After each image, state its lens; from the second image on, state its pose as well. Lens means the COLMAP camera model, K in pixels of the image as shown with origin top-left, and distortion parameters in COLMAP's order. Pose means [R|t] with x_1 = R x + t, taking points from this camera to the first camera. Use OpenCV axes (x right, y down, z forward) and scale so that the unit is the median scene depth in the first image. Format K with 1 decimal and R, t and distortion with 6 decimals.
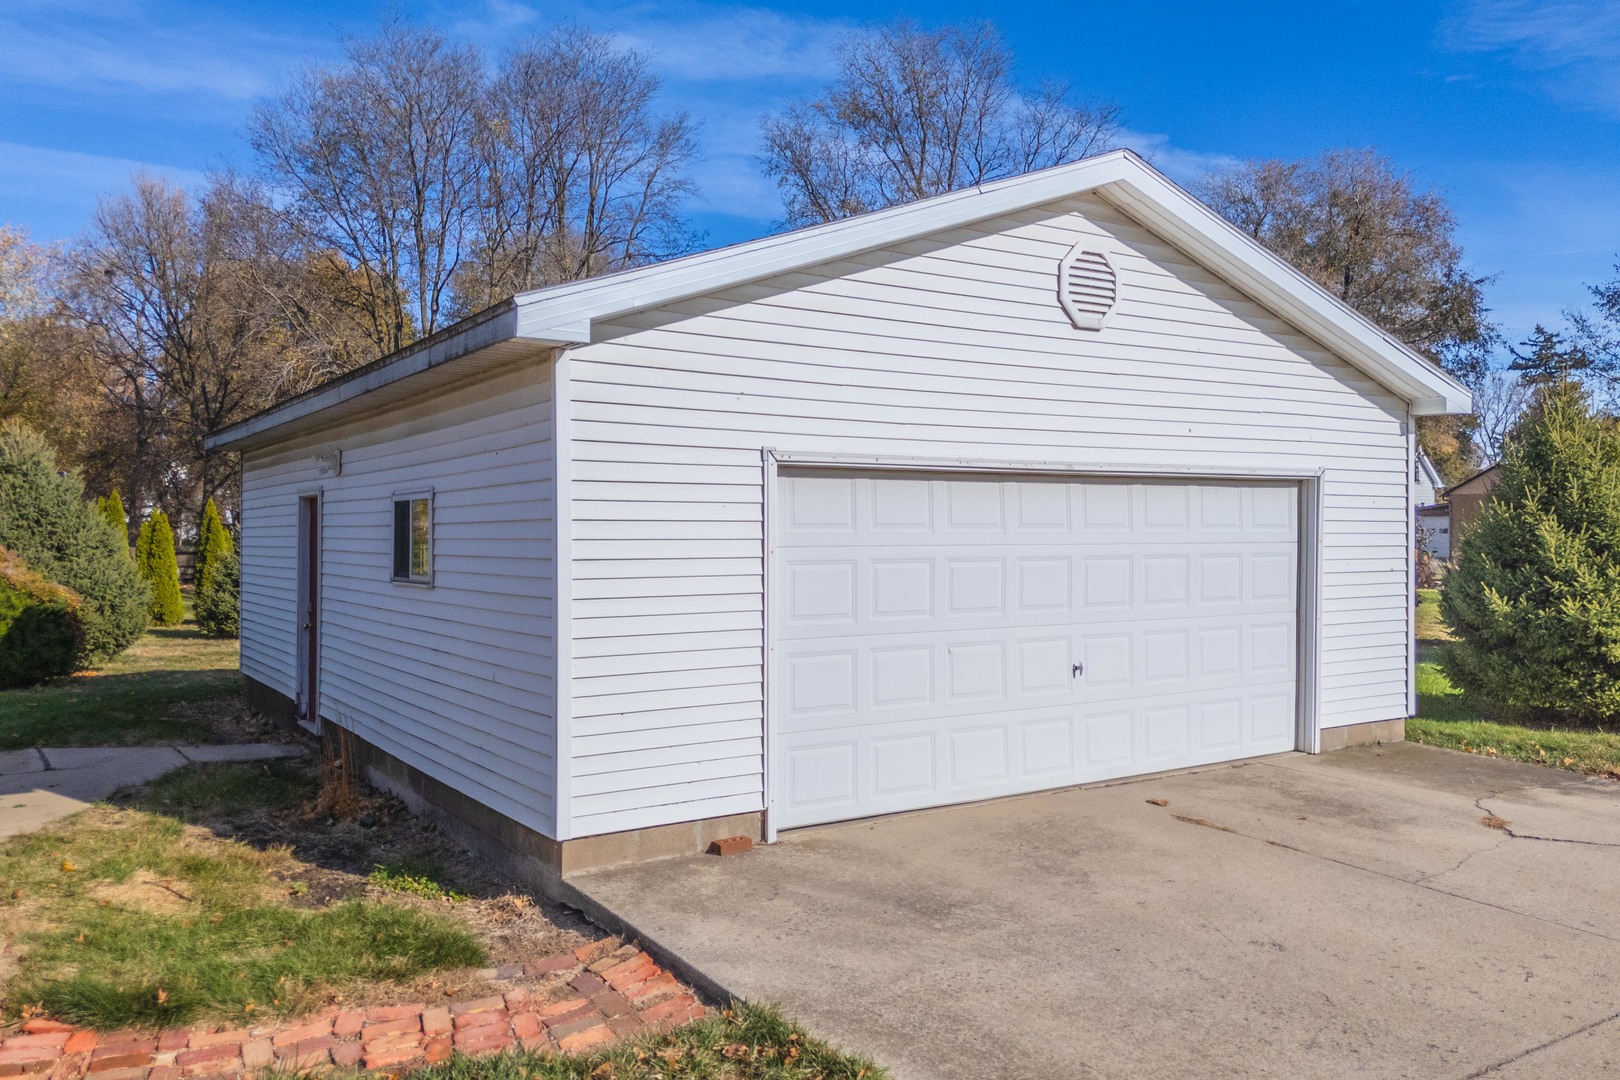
lens RADIAL K [[1230.1, 0, 807.8], [0, 1230.1, 541.5], [0, 0, 1]] dist [0.071175, -0.056573]
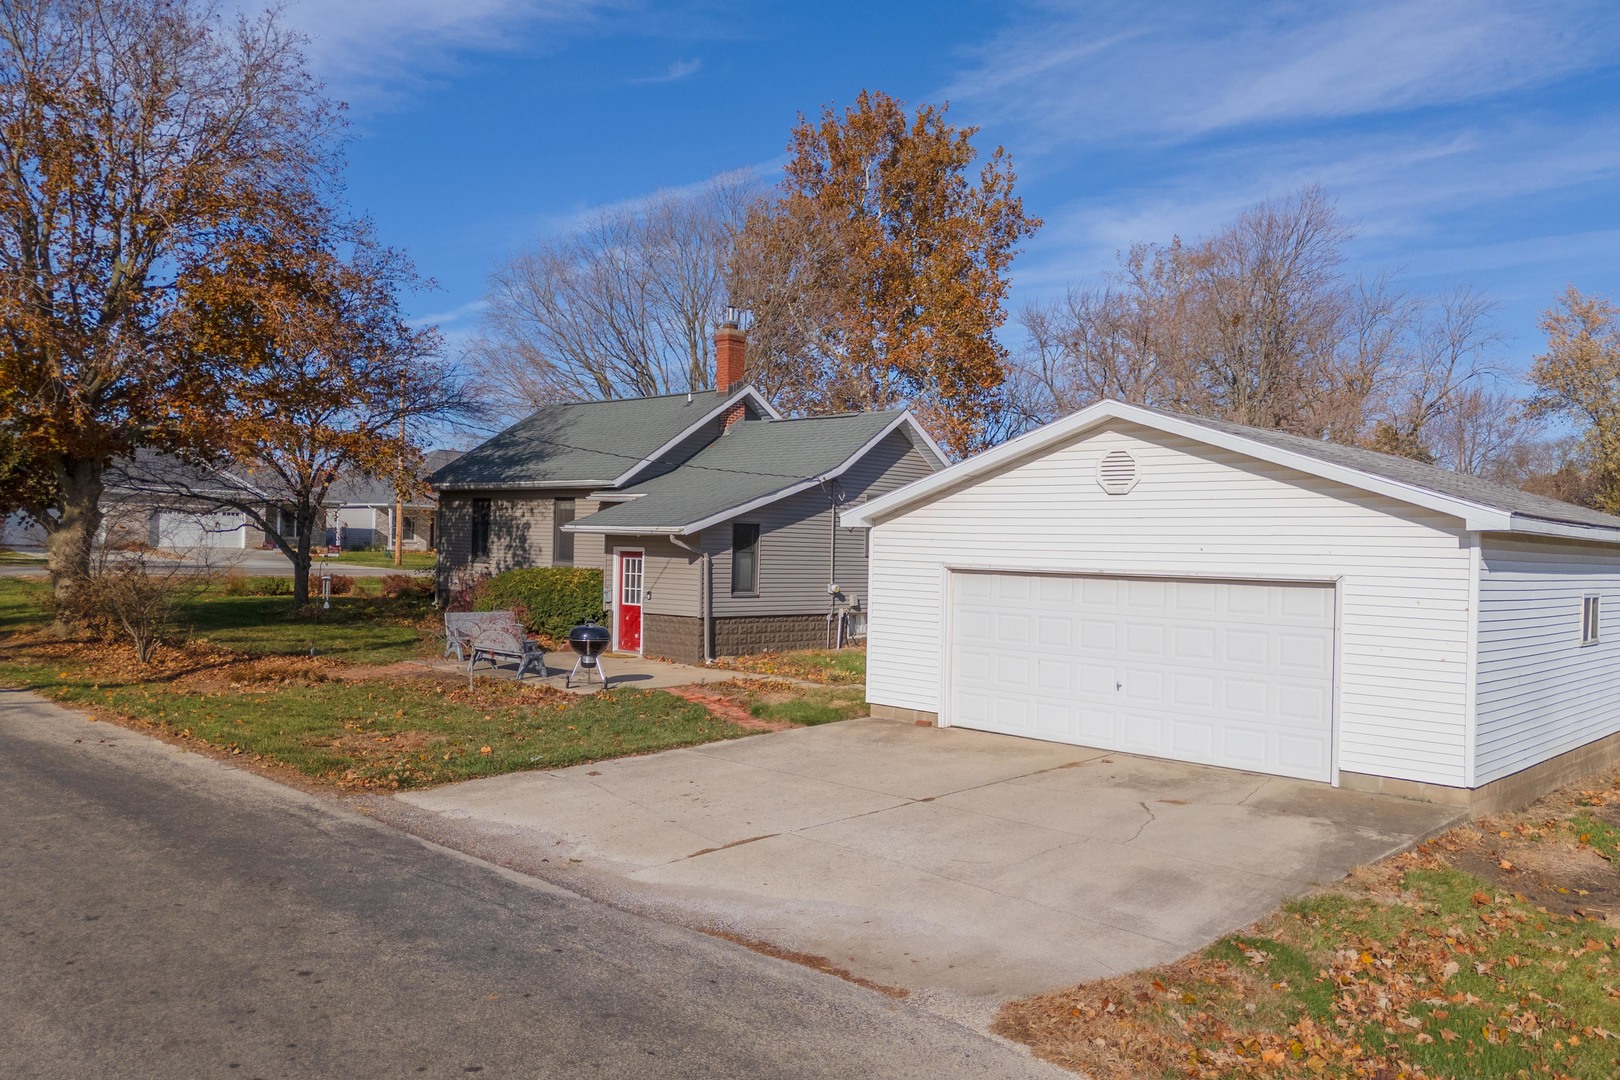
lens RADIAL K [[1230.1, 0, 799.8], [0, 1230.1, 534.0], [0, 0, 1]] dist [0.071175, -0.056573]
pose [[0.232784, 0.006685, -0.972506, 1.868987], [-0.027788, 0.999614, 0.000220, -0.102795], [0.972131, 0.026973, 0.232880, 0.146176]]
